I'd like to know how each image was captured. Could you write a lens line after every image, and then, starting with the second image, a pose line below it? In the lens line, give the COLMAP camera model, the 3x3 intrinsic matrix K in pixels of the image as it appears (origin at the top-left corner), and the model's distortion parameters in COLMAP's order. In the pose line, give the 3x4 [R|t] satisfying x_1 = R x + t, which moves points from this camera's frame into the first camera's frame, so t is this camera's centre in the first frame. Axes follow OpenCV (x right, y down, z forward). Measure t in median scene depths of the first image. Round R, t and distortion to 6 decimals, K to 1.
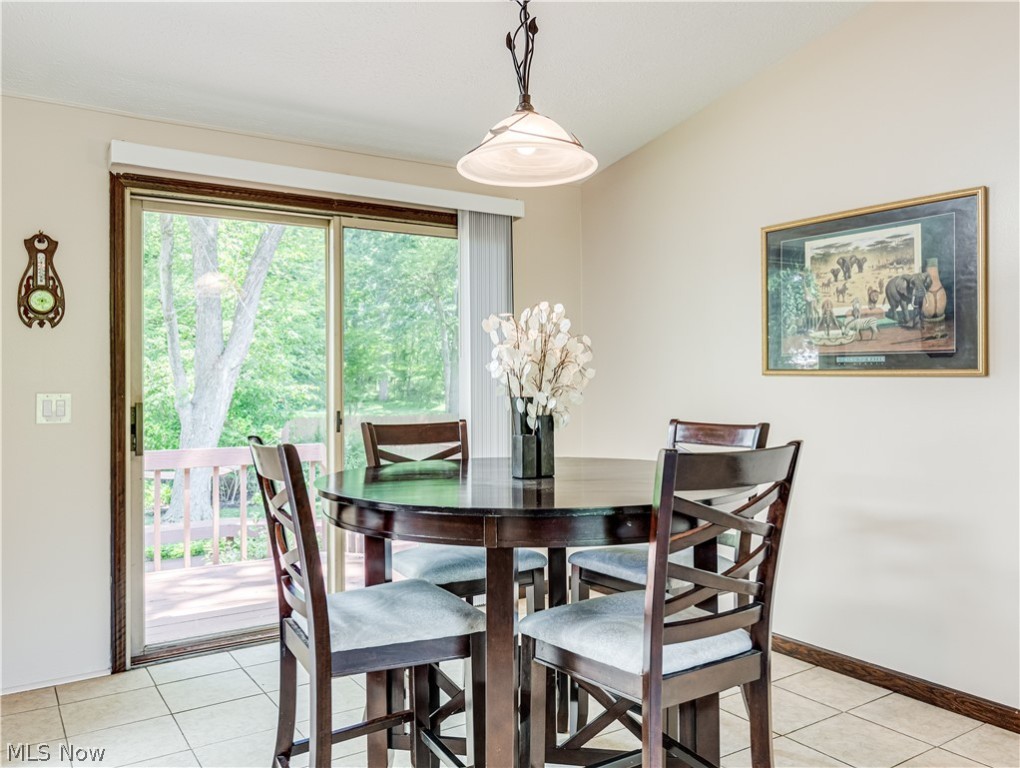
lens RADIAL K [[794.3, 0, 509.3], [0, 794.3, 376.8], [0, 0, 1]] dist [-0.009594, -0.001387]
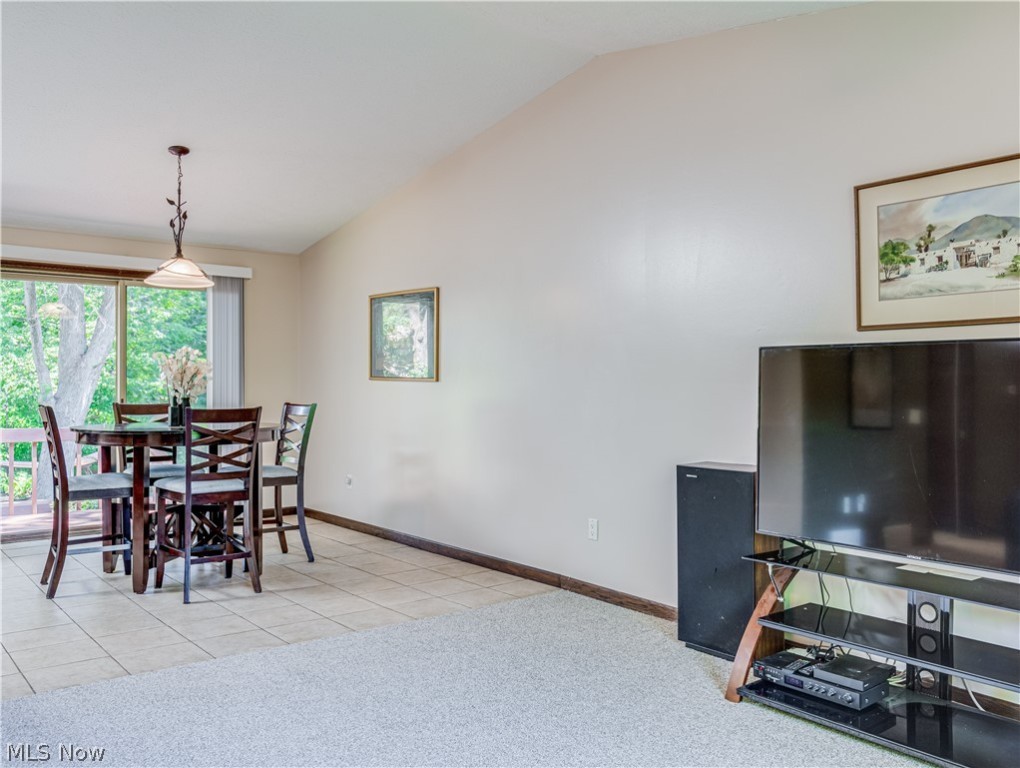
lens RADIAL K [[847.3, 0, 510.3], [0, 847.3, 390.7], [0, 0, 1]] dist [0.014766, 0.005421]
pose [[0.995649, 0.008918, 0.092758, 0.696879], [-0.010577, 0.999792, 0.017417, -0.021366], [-0.092583, -0.018322, 0.995536, -1.370151]]
